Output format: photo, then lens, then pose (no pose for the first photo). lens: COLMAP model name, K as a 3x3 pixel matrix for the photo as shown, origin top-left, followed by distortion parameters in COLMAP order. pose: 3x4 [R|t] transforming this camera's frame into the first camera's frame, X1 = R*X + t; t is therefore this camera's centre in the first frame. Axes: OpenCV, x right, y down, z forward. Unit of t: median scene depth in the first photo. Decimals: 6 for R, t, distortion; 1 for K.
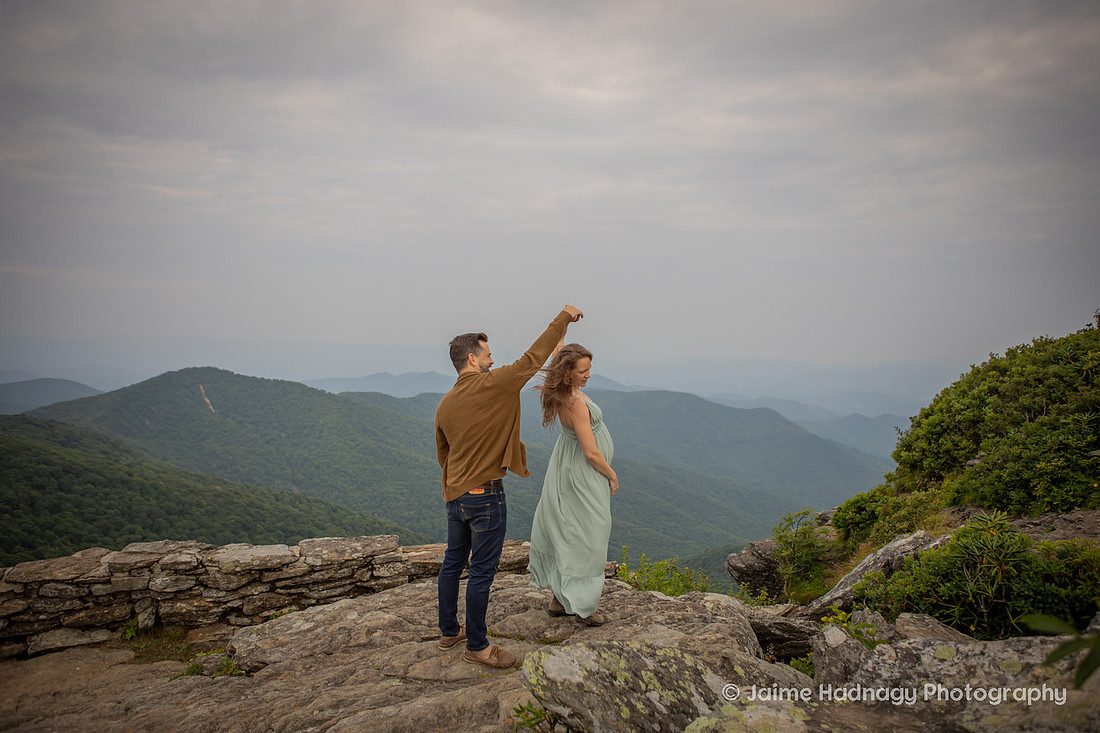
lens RADIAL K [[786.1, 0, 548.7], [0, 786.1, 361.6], [0, 0, 1]] dist [-0.103084, 0.080539]
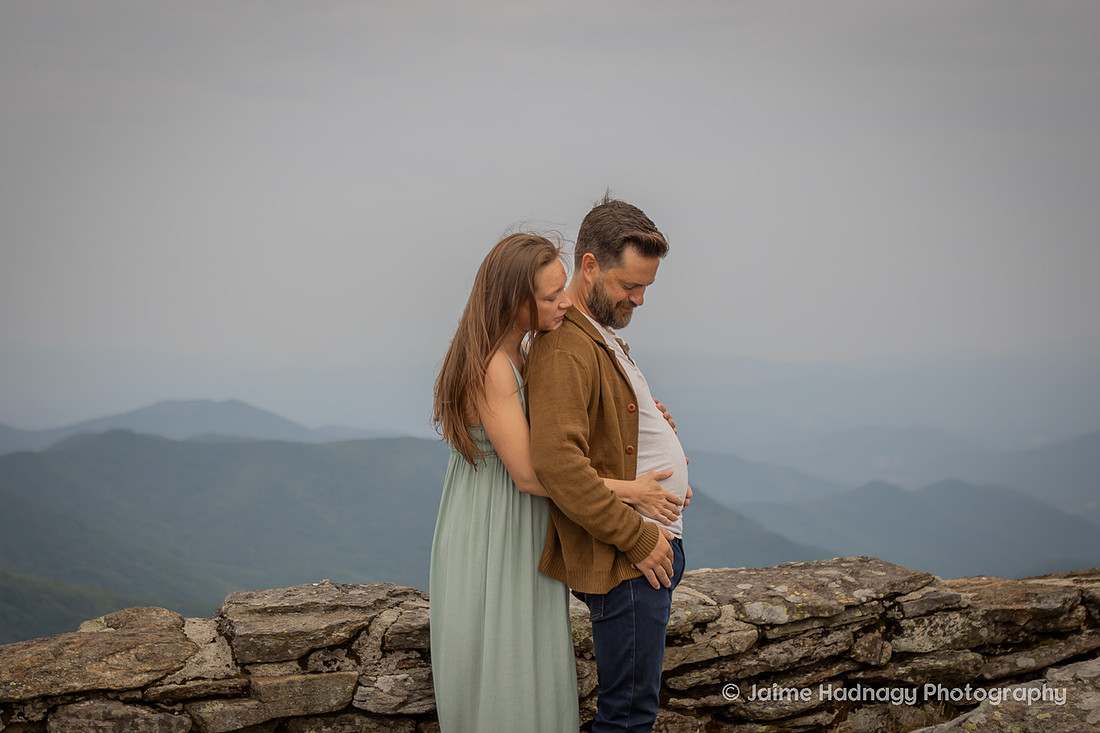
lens RADIAL K [[2011.4, 0, 514.1], [0, 2011.4, 367.4], [0, 0, 1]] dist [-0.040987, 0.134754]
pose [[0.979483, -0.020251, 0.200507, -0.616744], [0.020173, 0.999794, 0.002430, 0.143830], [-0.200515, 0.001664, 0.979689, 0.119393]]
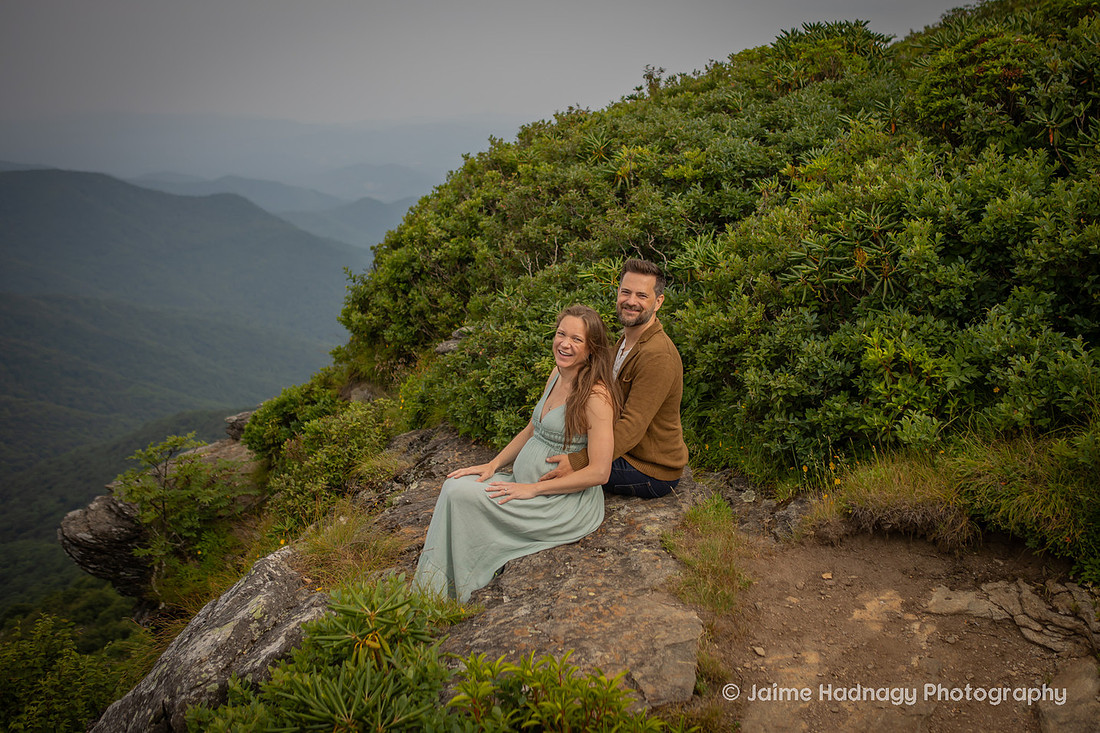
lens RADIAL K [[1218.5, 0, 625.2], [0, 1218.5, 318.9], [0, 0, 1]] dist [-0.077917, 0.115791]
pose [[0.833237, -0.086969, 0.546033, 0.286317], [-0.003213, 0.986774, 0.162071, -0.046502], [-0.552906, -0.136798, 0.821938, 0.331105]]
